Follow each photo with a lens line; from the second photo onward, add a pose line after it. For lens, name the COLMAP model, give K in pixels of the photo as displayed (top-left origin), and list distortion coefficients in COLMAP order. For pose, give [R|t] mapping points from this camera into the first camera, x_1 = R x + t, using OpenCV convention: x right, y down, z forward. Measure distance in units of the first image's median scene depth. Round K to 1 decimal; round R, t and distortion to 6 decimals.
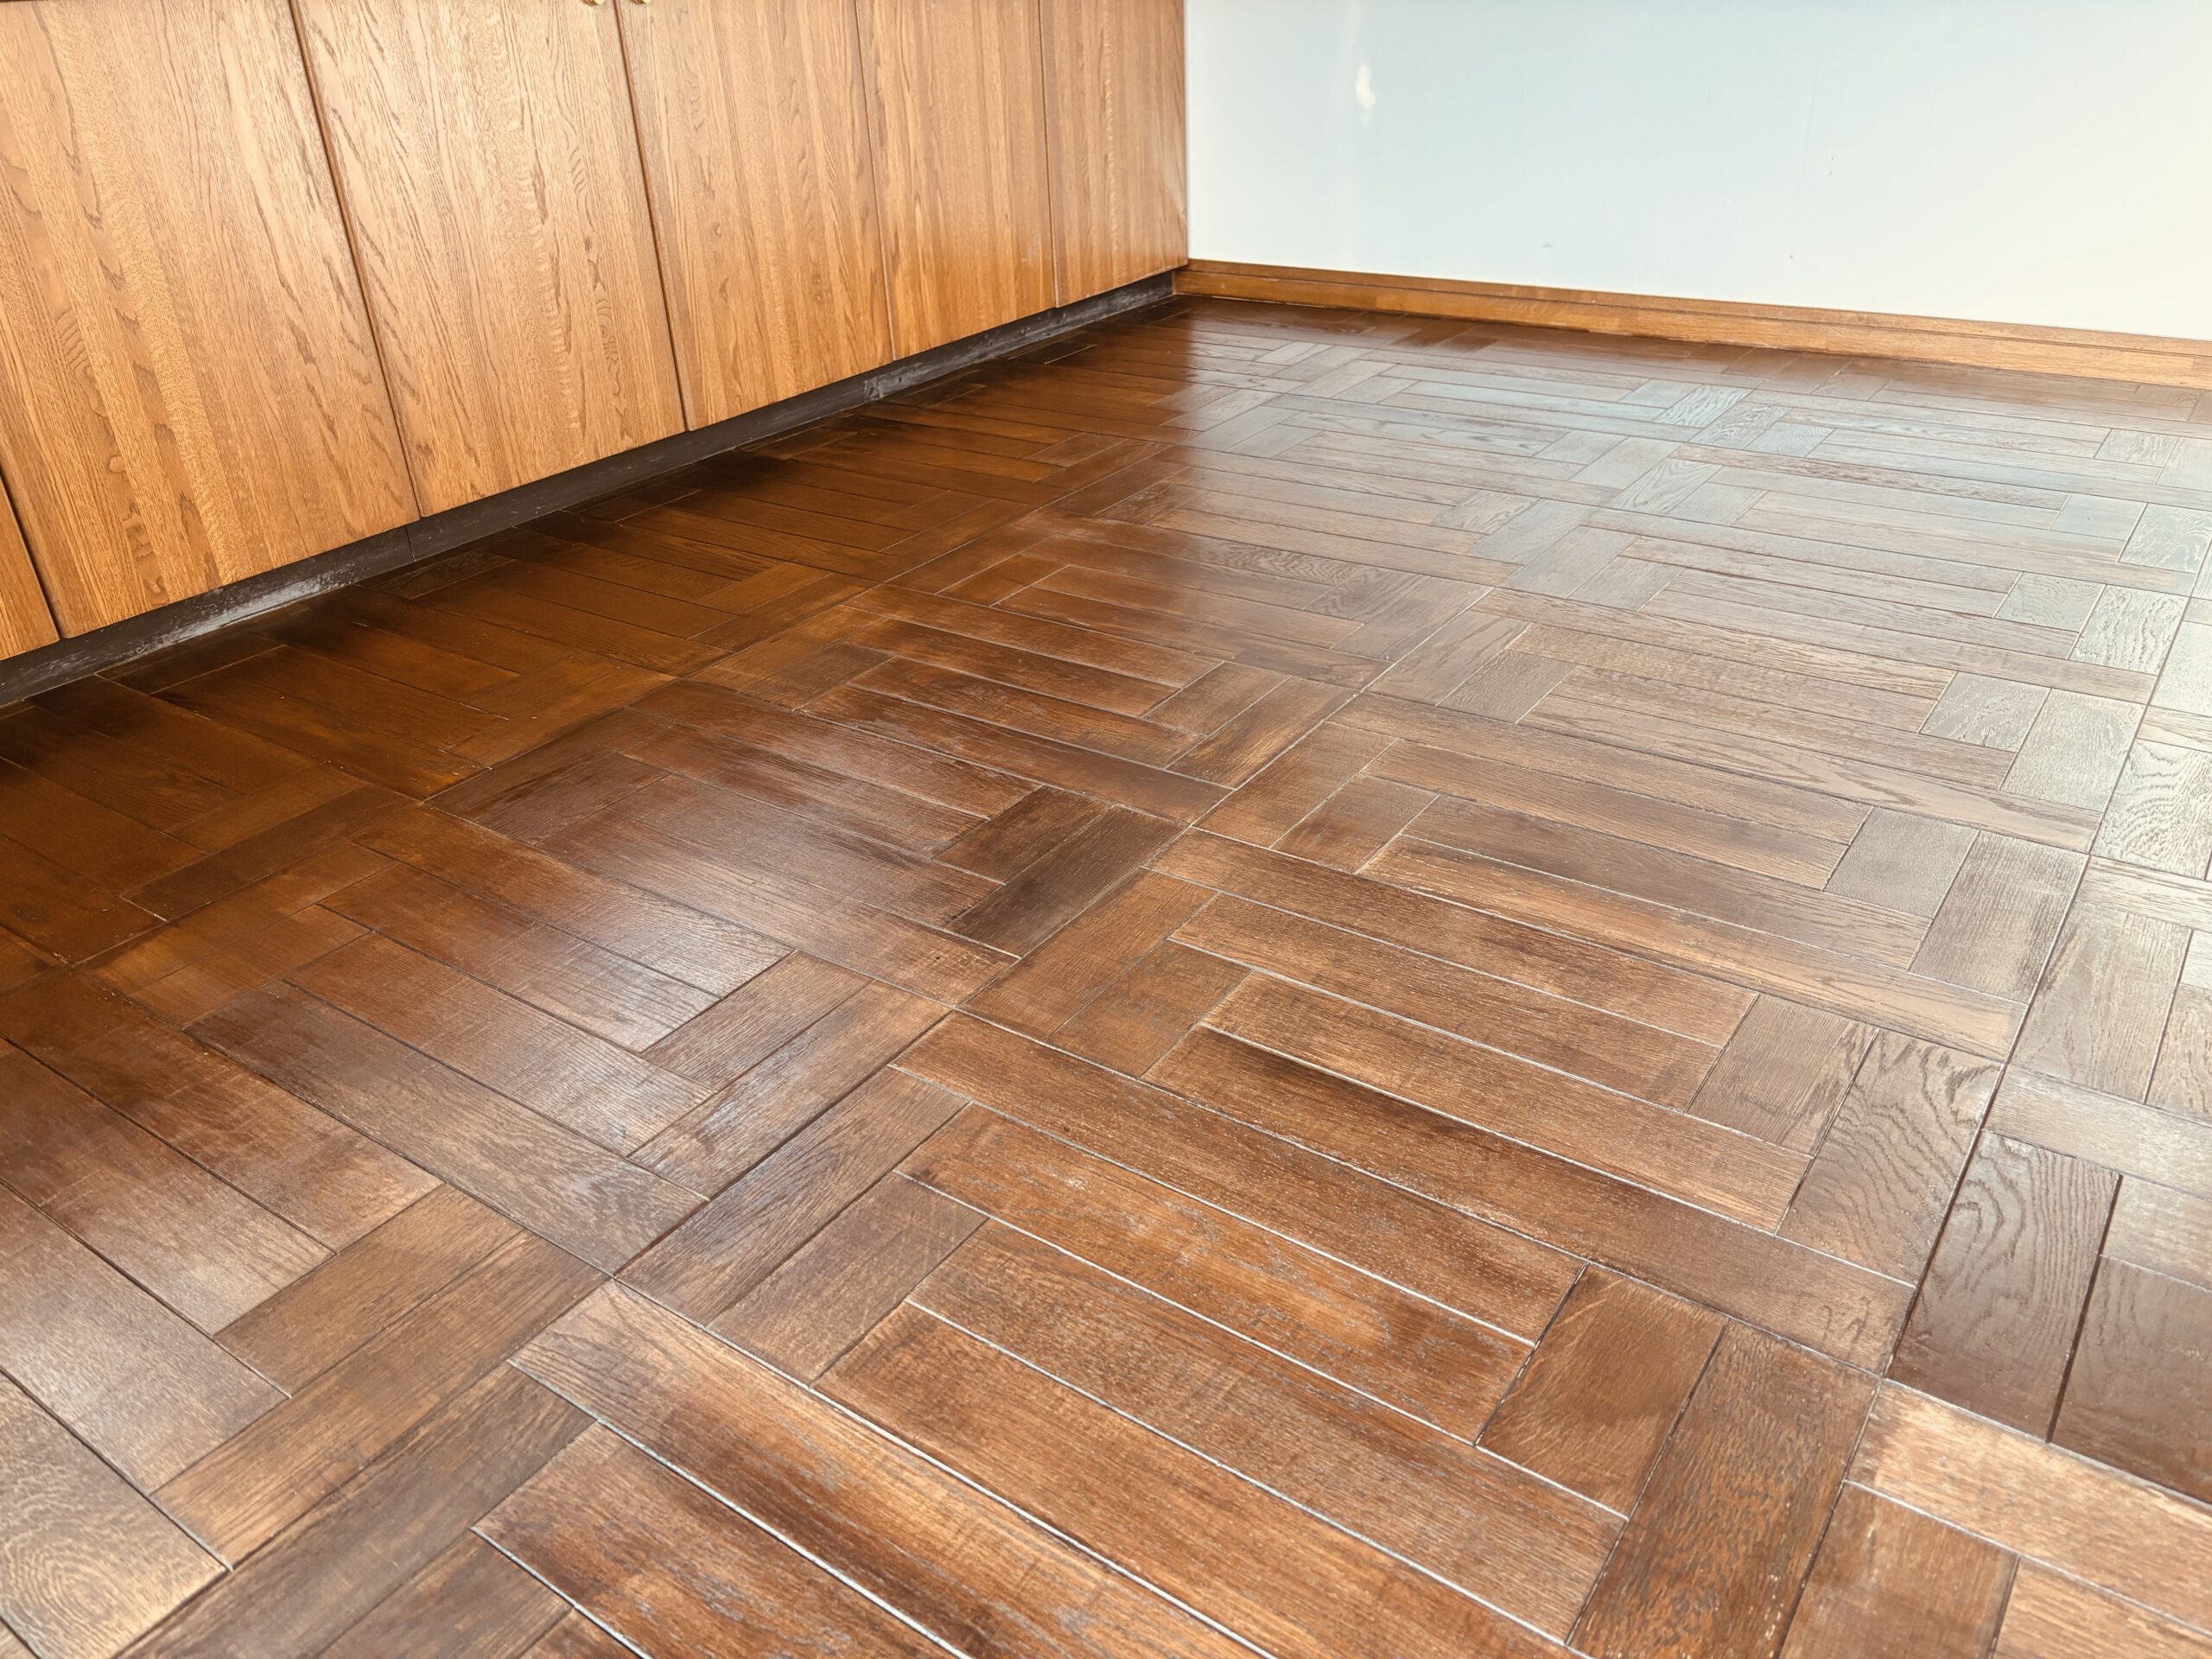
lens RADIAL K [[1669.4, 0, 1108.5], [0, 1669.4, 831.0], [0, 0, 1]] dist [-0.013114, -0.001155]
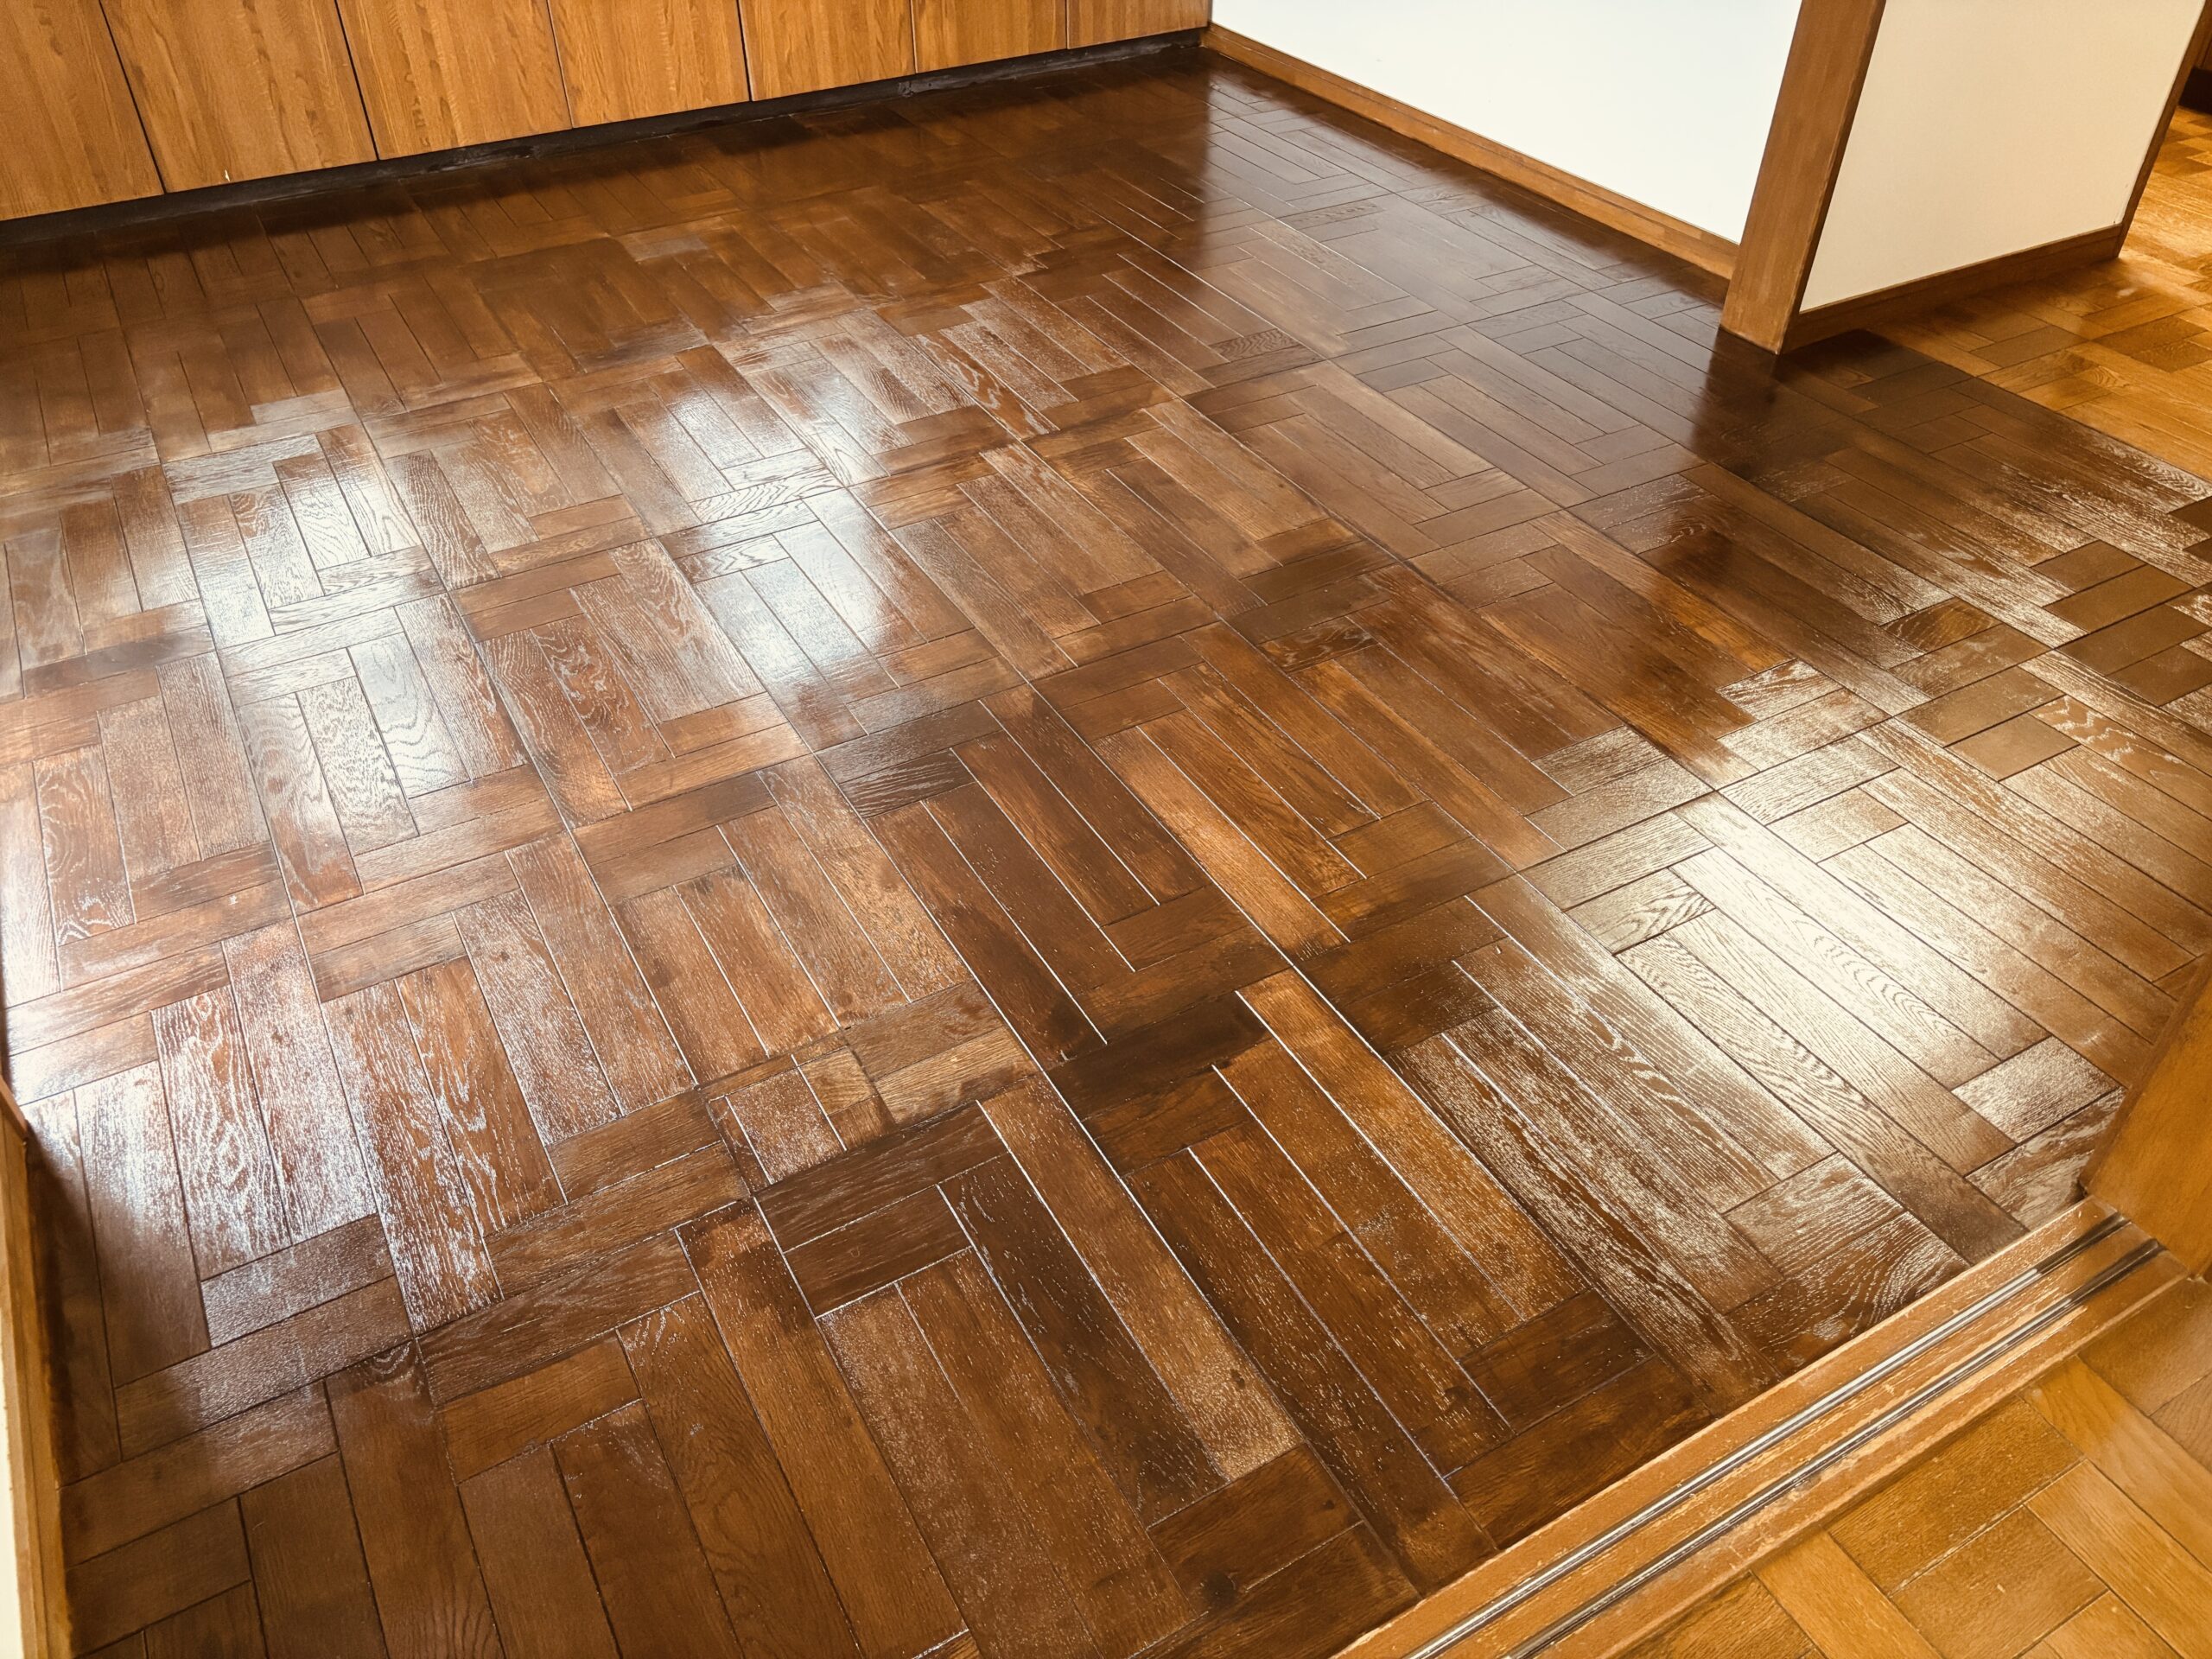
lens RADIAL K [[1669.4, 0, 1104.2], [0, 1669.4, 828.2], [0, 0, 1]] dist [-0.013114, -0.001155]
pose [[0.900648, 0.306117, -0.308423, 0.860181], [-0.240209, 0.942175, 0.233680, -0.023253], [0.362122, -0.136378, 0.922100, -0.566832]]
